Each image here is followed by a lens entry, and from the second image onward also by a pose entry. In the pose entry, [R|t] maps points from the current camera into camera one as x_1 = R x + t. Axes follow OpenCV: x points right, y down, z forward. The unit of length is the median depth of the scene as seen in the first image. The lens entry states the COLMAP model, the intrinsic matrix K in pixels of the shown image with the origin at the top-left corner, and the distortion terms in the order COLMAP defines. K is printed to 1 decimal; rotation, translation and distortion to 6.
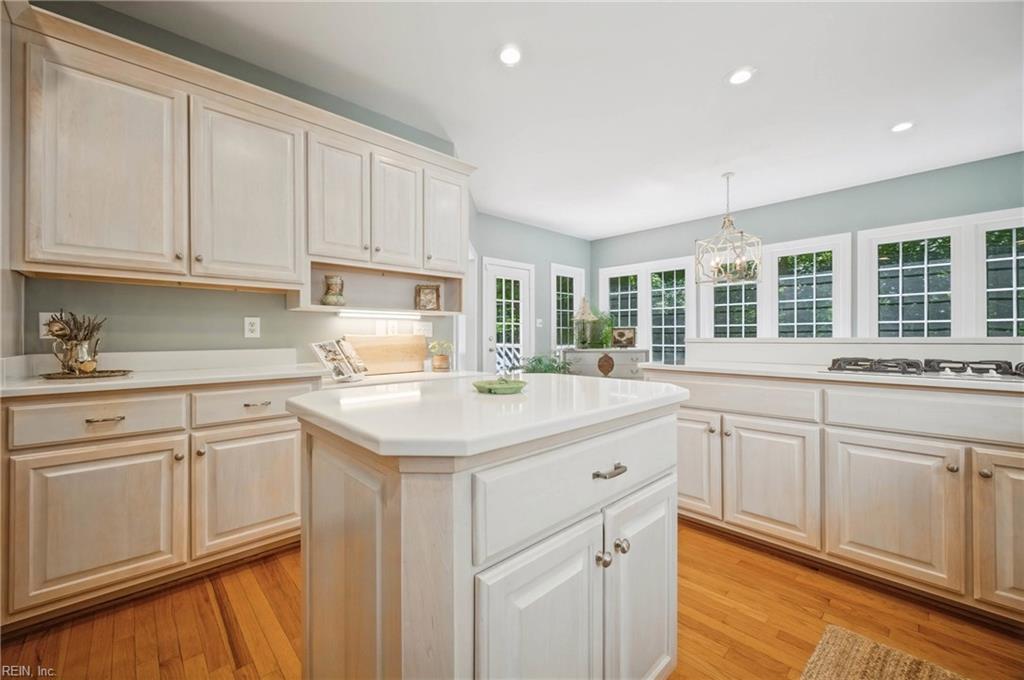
lens RADIAL K [[405.2, 0, 509.6], [0, 405.2, 338.6], [0, 0, 1]] dist [0.001113, -0.000047]
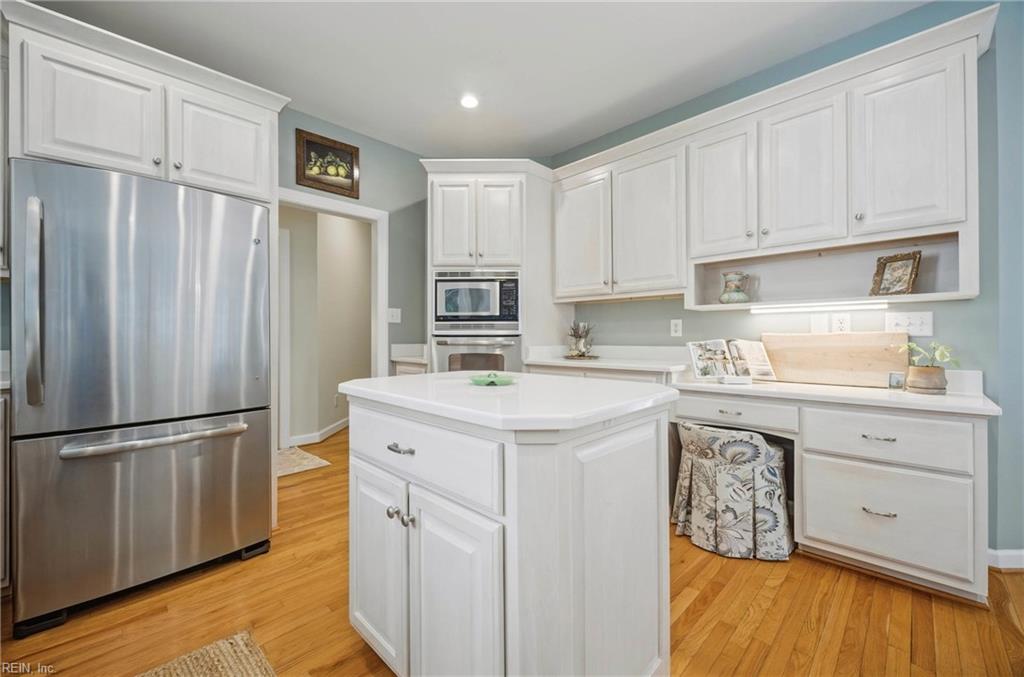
lens RADIAL K [[405.2, 0, 512.5], [0, 405.2, 335.2], [0, 0, 1]] dist [0.001113, -0.000047]
pose [[0.035399, -0.003754, -0.999366, 0.934335], [-0.004955, 0.999980, -0.003932, 0.000886], [0.999361, 0.005091, 0.035380, 0.834836]]
